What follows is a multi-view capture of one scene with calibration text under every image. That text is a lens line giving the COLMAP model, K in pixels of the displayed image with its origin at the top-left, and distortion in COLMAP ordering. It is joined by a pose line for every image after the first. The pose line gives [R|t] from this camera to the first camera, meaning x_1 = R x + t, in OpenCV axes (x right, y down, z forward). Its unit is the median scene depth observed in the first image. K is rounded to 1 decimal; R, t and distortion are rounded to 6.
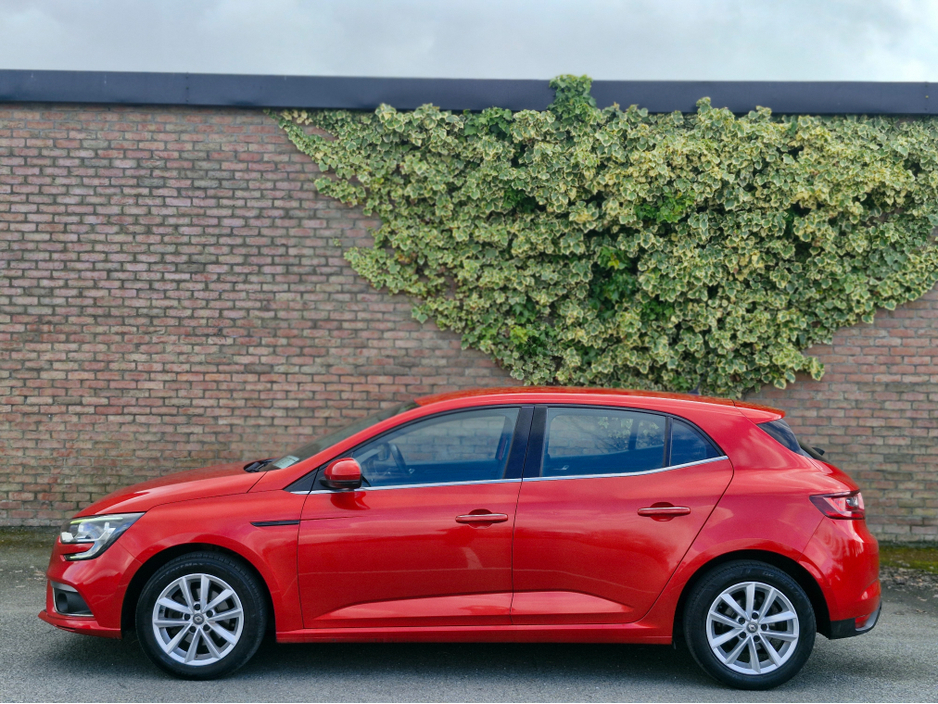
lens RADIAL K [[1274.1, 0, 463.3], [0, 1274.1, 355.6], [0, 0, 1]] dist [0.165315, -0.343346]
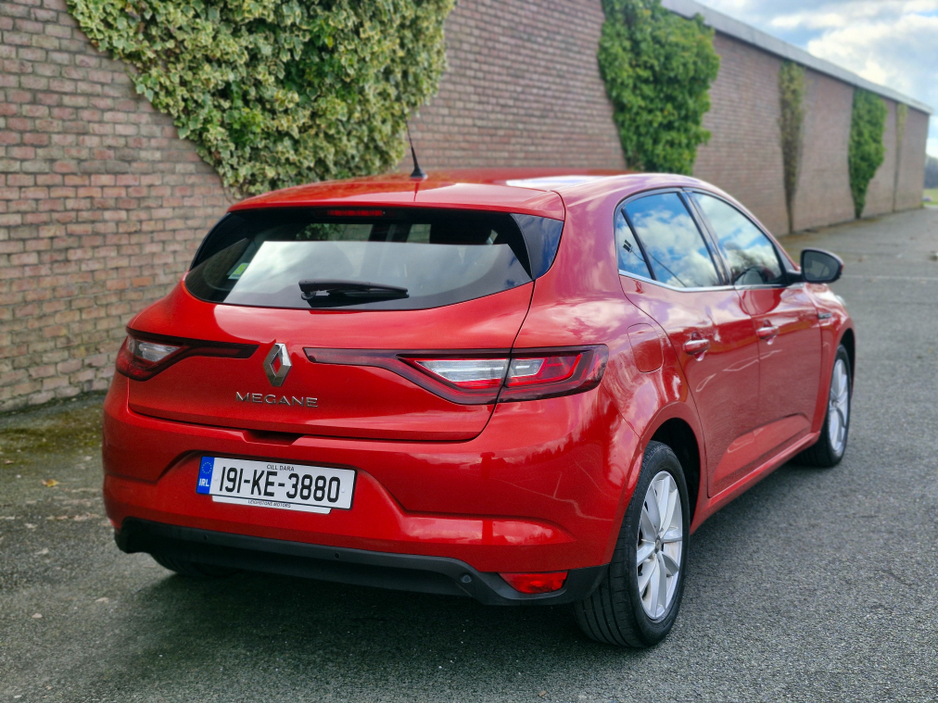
lens RADIAL K [[1284.9, 0, 466.6], [0, 1284.9, 367.0], [0, 0, 1]] dist [0.166849, -0.356698]
pose [[0.407370, -0.151549, 0.900601, -0.659722], [0.011460, 0.986906, 0.160888, 0.007177], [-0.913191, -0.055220, 0.403773, 0.513930]]
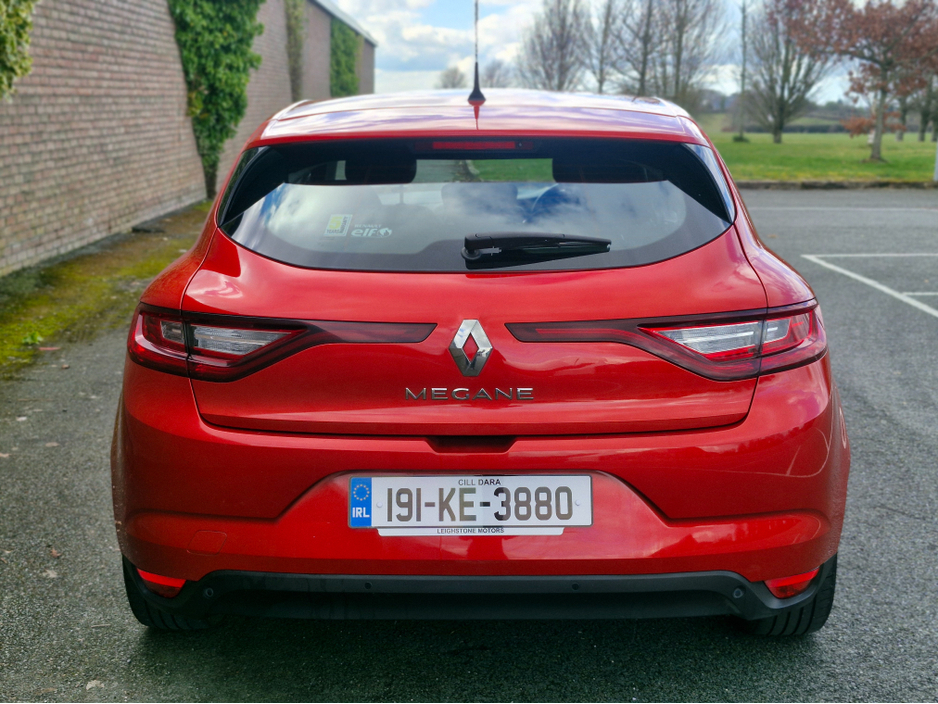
lens RADIAL K [[1274.1, 0, 463.3], [0, 1274.1, 355.6], [0, 0, 1]] dist [0.165315, -0.343346]
pose [[-0.017202, -0.209877, 0.977576, -0.623339], [-0.000295, 0.977722, 0.209903, 0.008626], [-0.999852, 0.003322, -0.016881, 0.702776]]
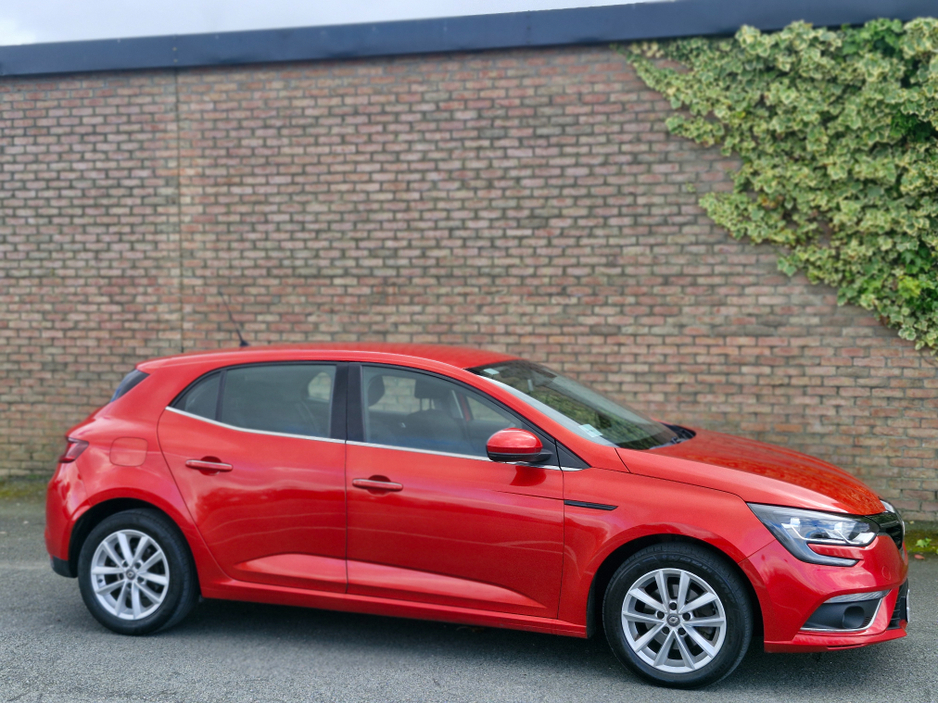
lens RADIAL K [[1274.1, 0, 463.3], [0, 1274.1, 355.6], [0, 0, 1]] dist [0.165315, -0.343346]
pose [[0.958129, -0.002467, -0.286326, 0.005371], [0.010957, 0.999546, 0.028052, 0.001750], [0.286127, -0.030014, 0.957721, 0.090816]]
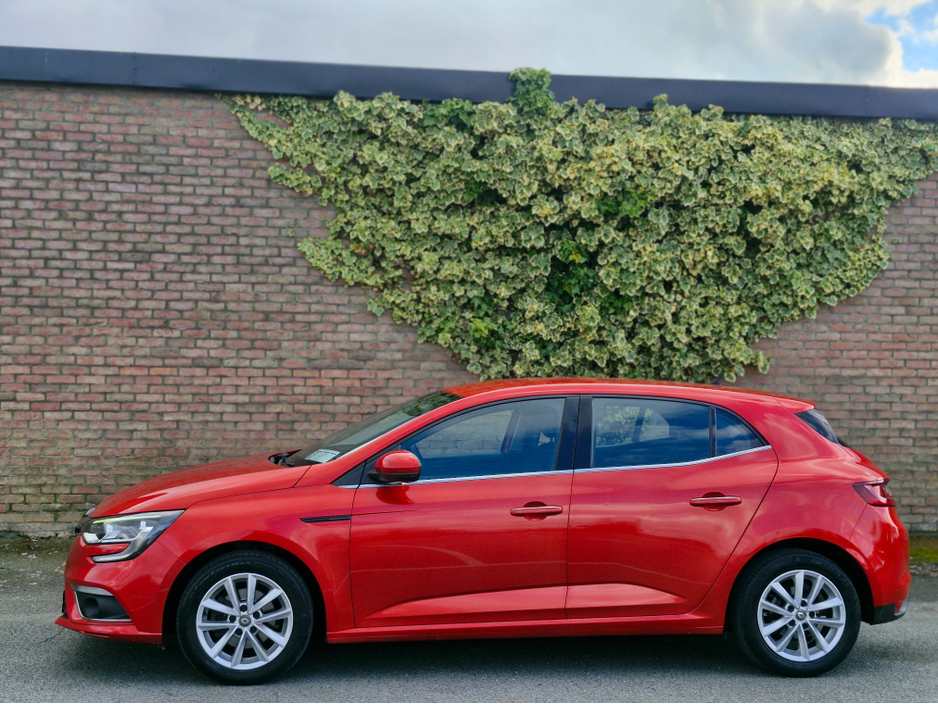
lens RADIAL K [[1276.1, 0, 455.4], [0, 1276.1, 345.9], [0, 0, 1]] dist [0.161188, -0.327695]
pose [[0.990778, 0.001993, 0.135479, -0.106213], [-0.001067, 0.999976, -0.006910, 0.004260], [-0.135489, 0.006702, 0.990756, 0.018610]]
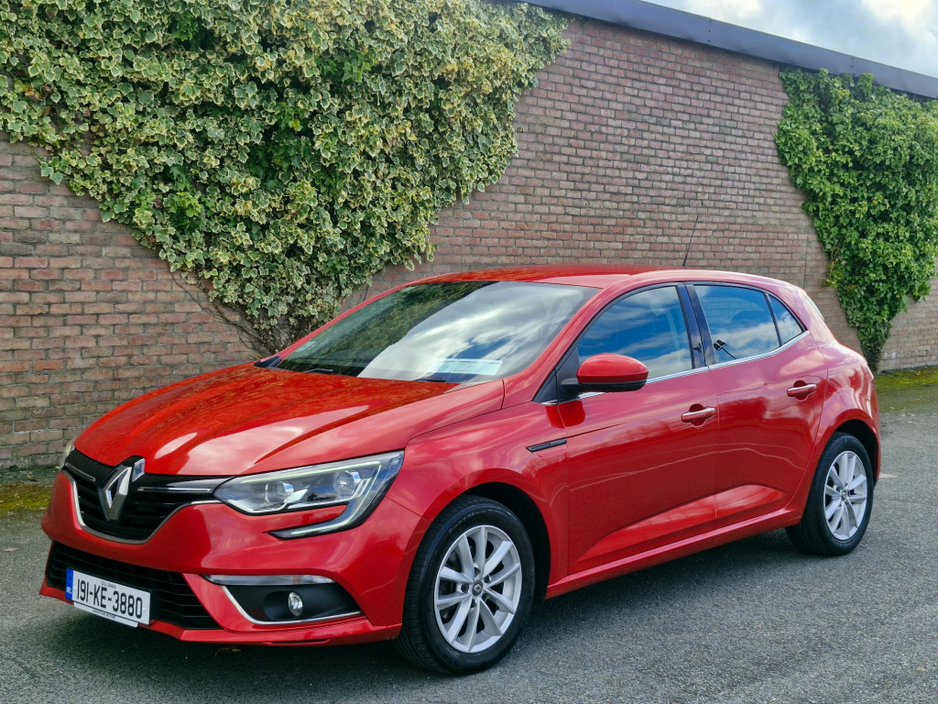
lens RADIAL K [[1284.9, 0, 466.6], [0, 1284.9, 367.0], [0, 0, 1]] dist [0.166849, -0.356698]
pose [[0.675980, -0.063553, 0.734174, -0.429393], [-0.005535, 0.995808, 0.091298, 0.009425], [-0.736899, -0.065779, 0.672795, 0.310567]]
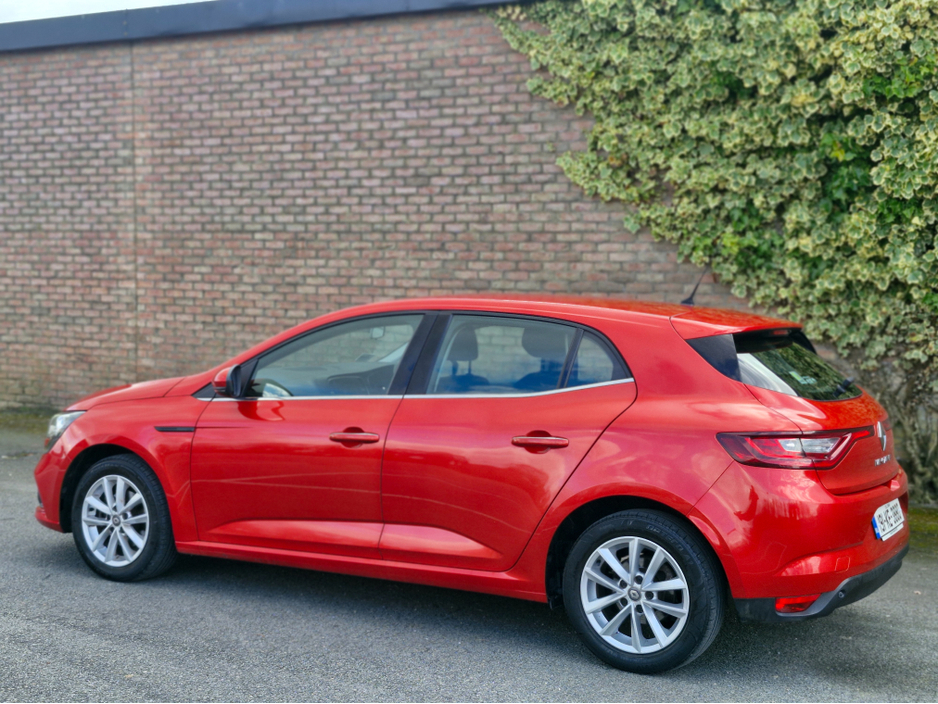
lens RADIAL K [[1274.1, 0, 463.3], [0, 1274.1, 355.6], [0, 0, 1]] dist [0.165315, -0.343346]
pose [[0.874299, 0.030028, -0.484459, 0.297836], [-0.005777, 0.998658, 0.051474, 0.014449], [0.485354, -0.042205, 0.873298, 0.156190]]
